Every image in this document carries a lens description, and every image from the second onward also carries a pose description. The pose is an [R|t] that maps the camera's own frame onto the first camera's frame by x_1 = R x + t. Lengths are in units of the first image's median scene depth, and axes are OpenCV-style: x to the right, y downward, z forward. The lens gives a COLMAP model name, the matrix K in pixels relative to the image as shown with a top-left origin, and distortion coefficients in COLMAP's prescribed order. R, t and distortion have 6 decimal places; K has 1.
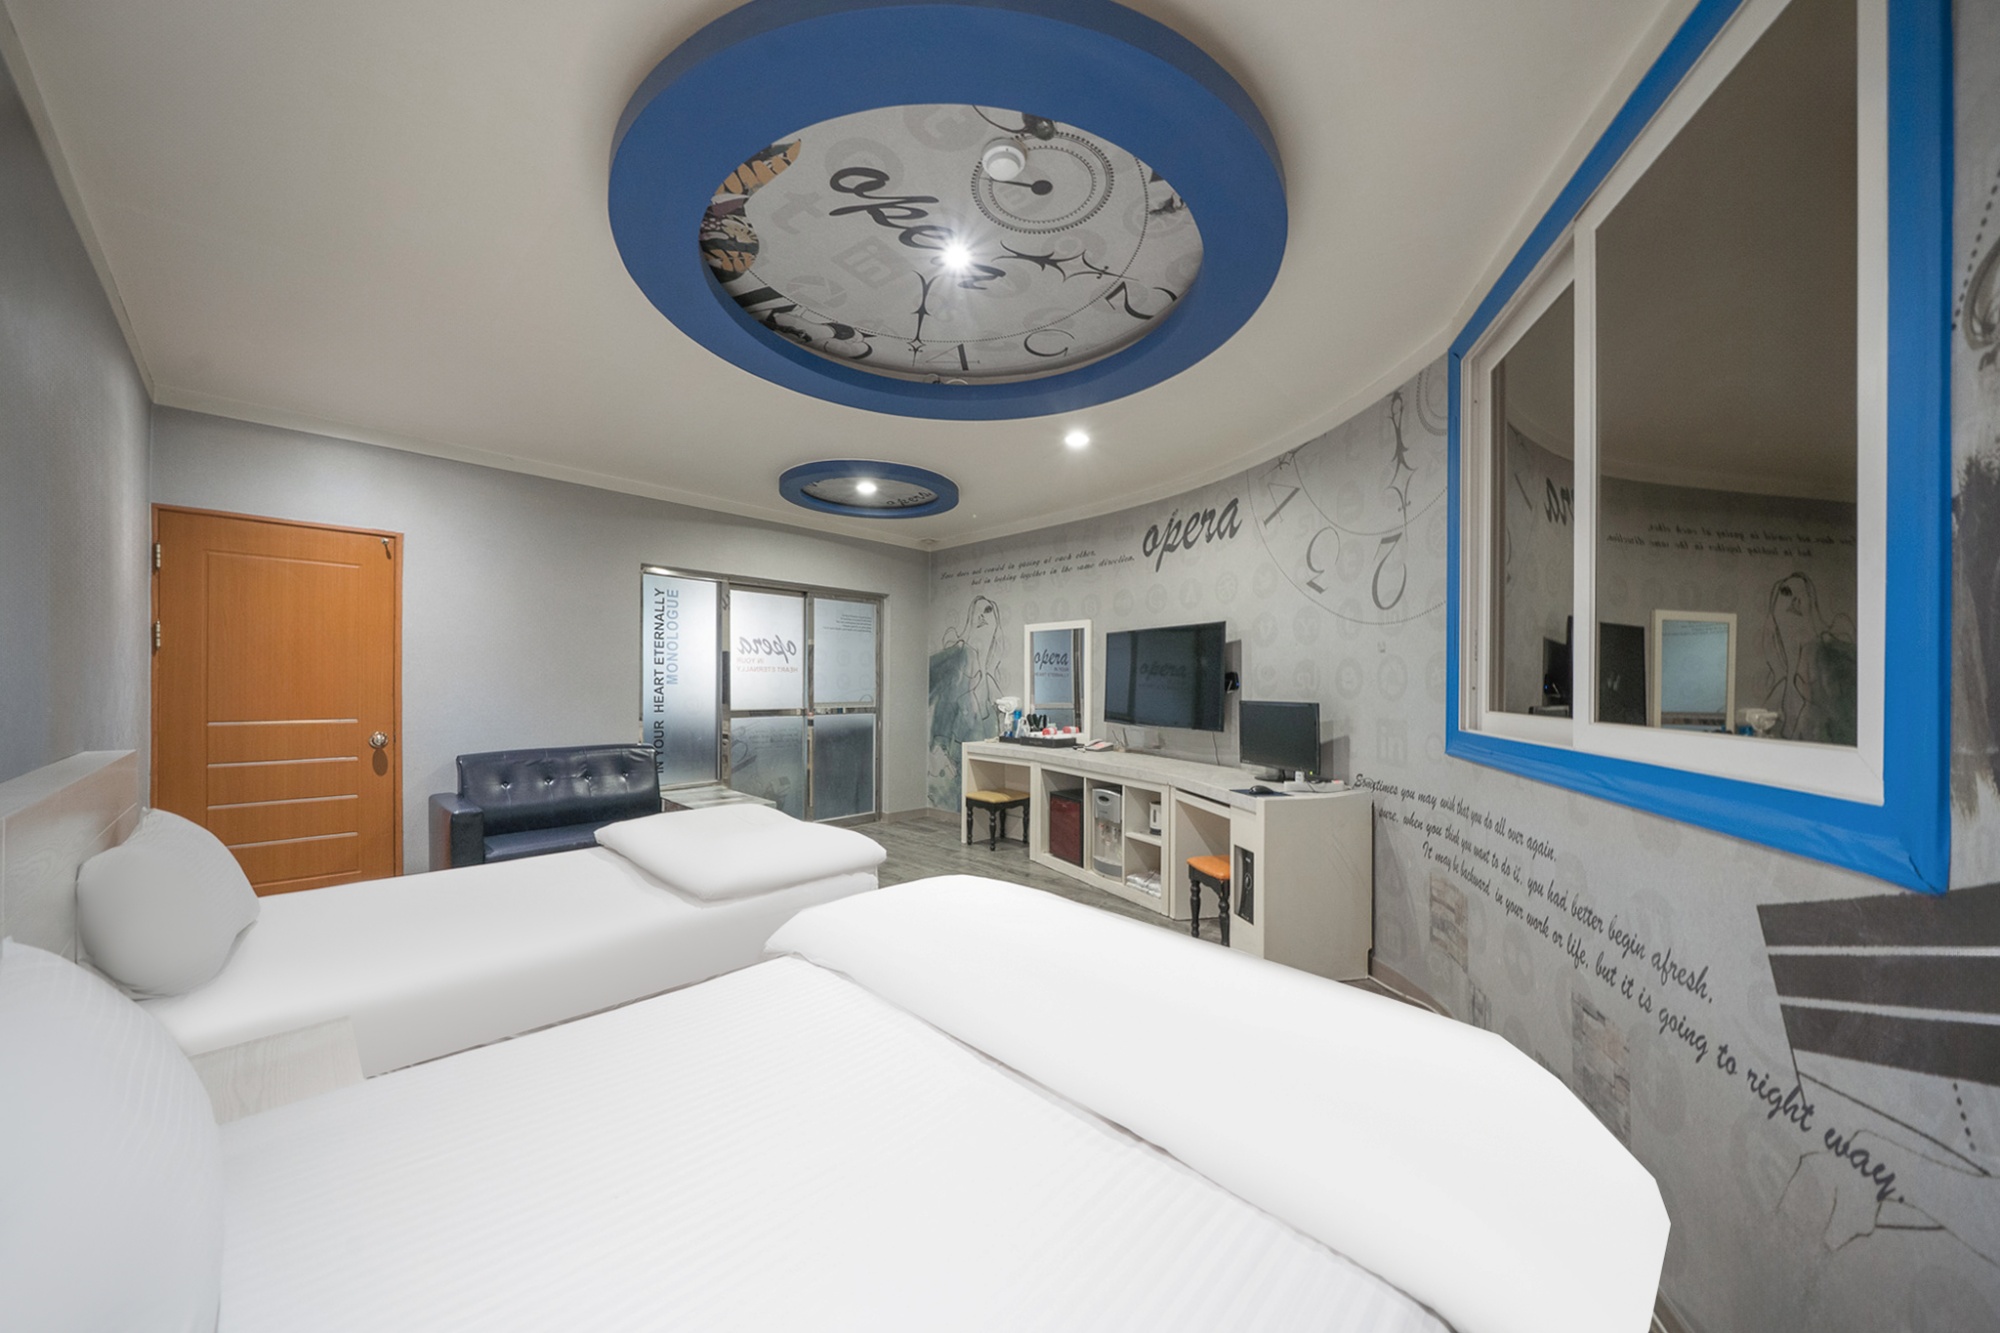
lens RADIAL K [[675.4, 0, 971.6], [0, 675.4, 673.2], [0, 0, 1]] dist [0.000065, 0.000020]
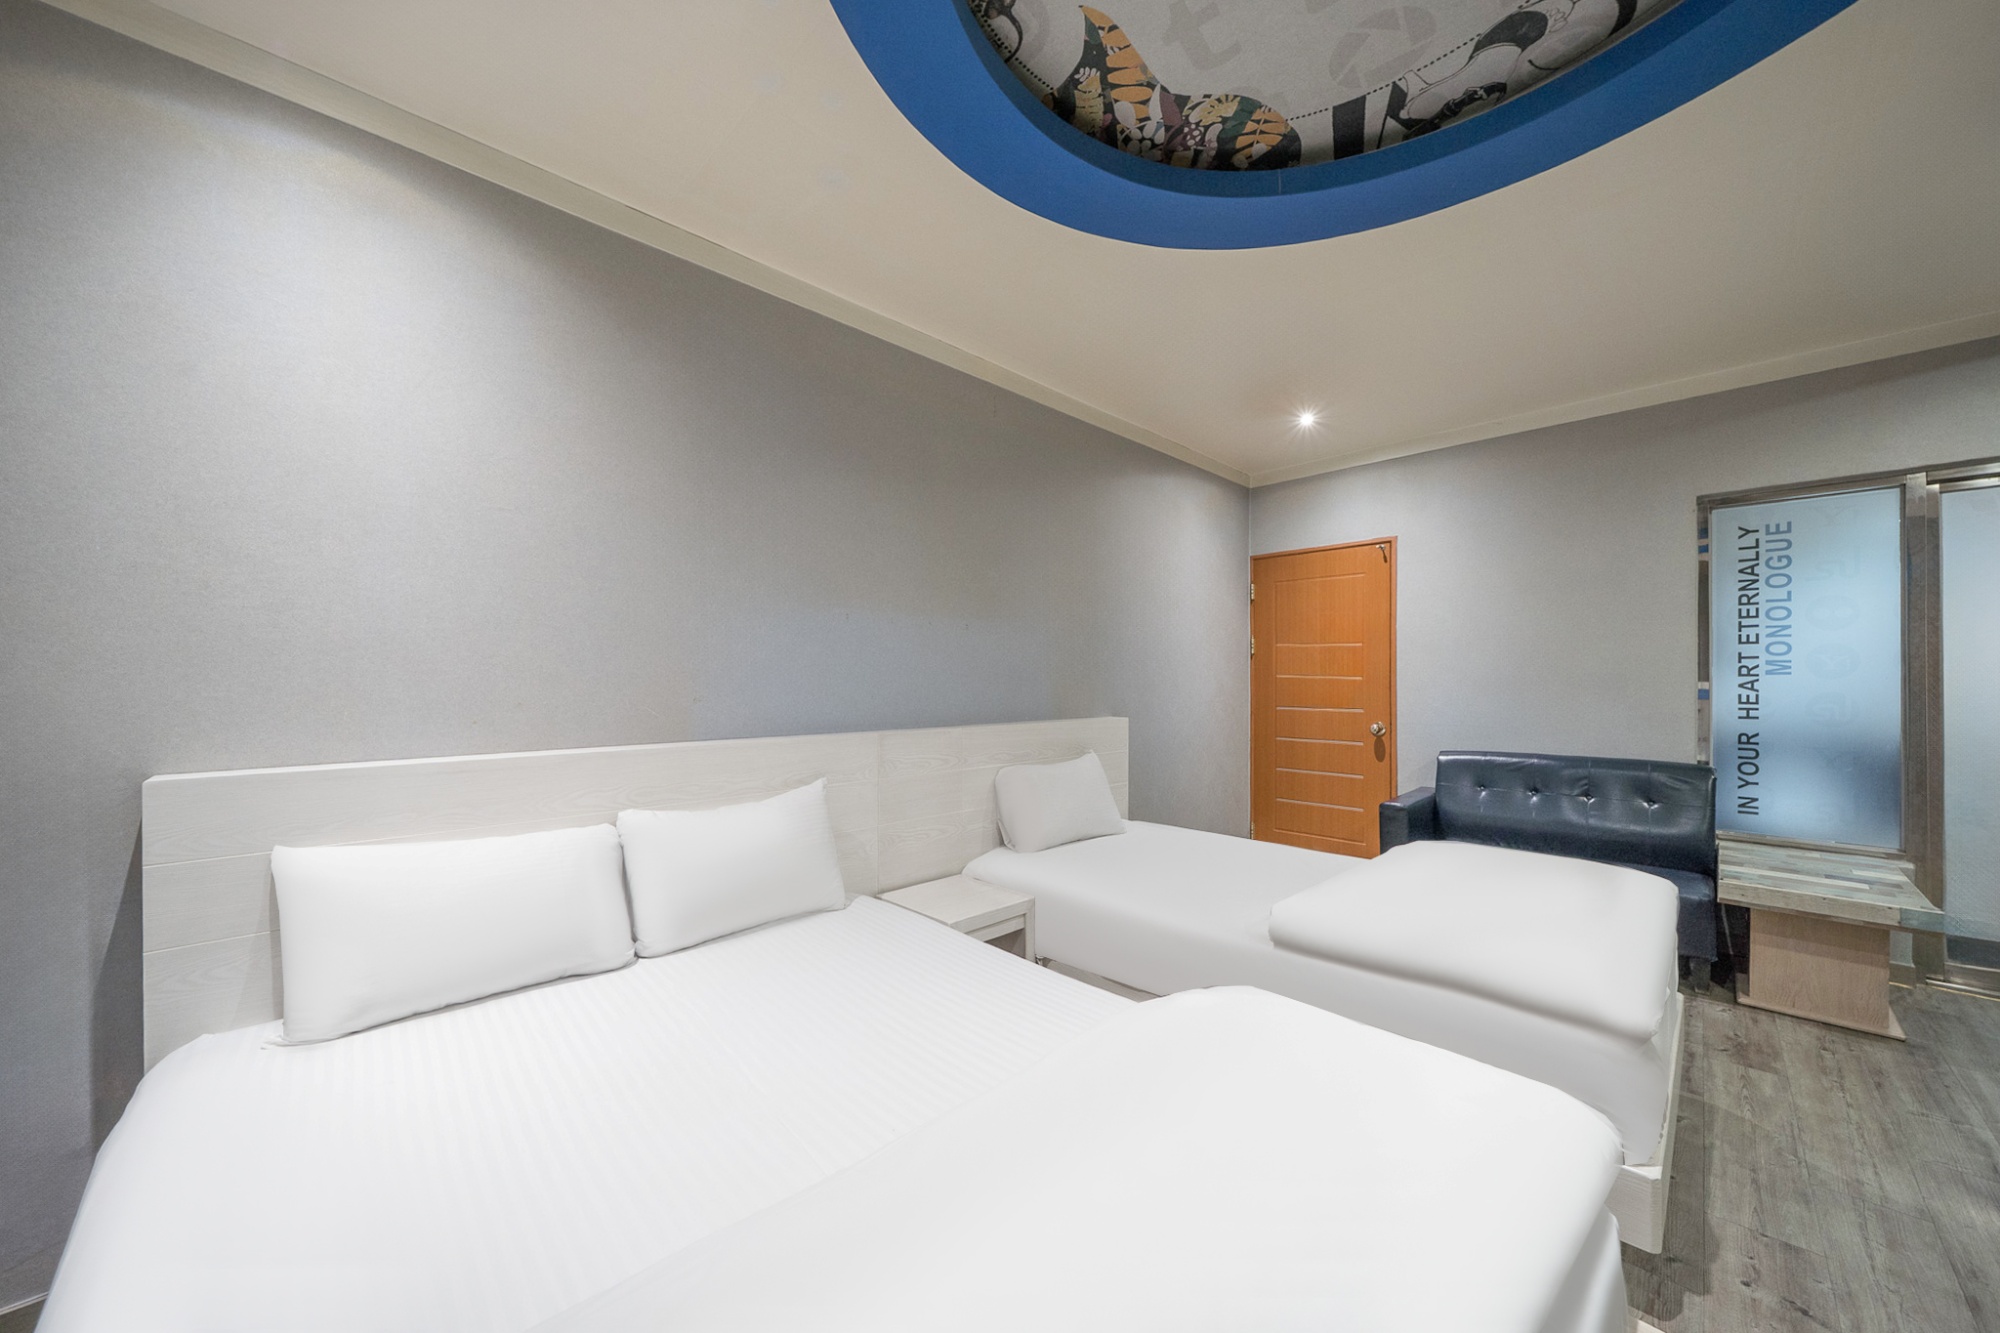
lens RADIAL K [[675.4, 0, 971.6], [0, 675.4, 673.2], [0, 0, 1]] dist [0.000065, 0.000020]
pose [[0.002788, -0.017999, -0.999834, 0.217311], [0.016521, 0.999702, -0.017951, 0.016760], [0.999860, -0.016468, 0.003084, 0.329133]]
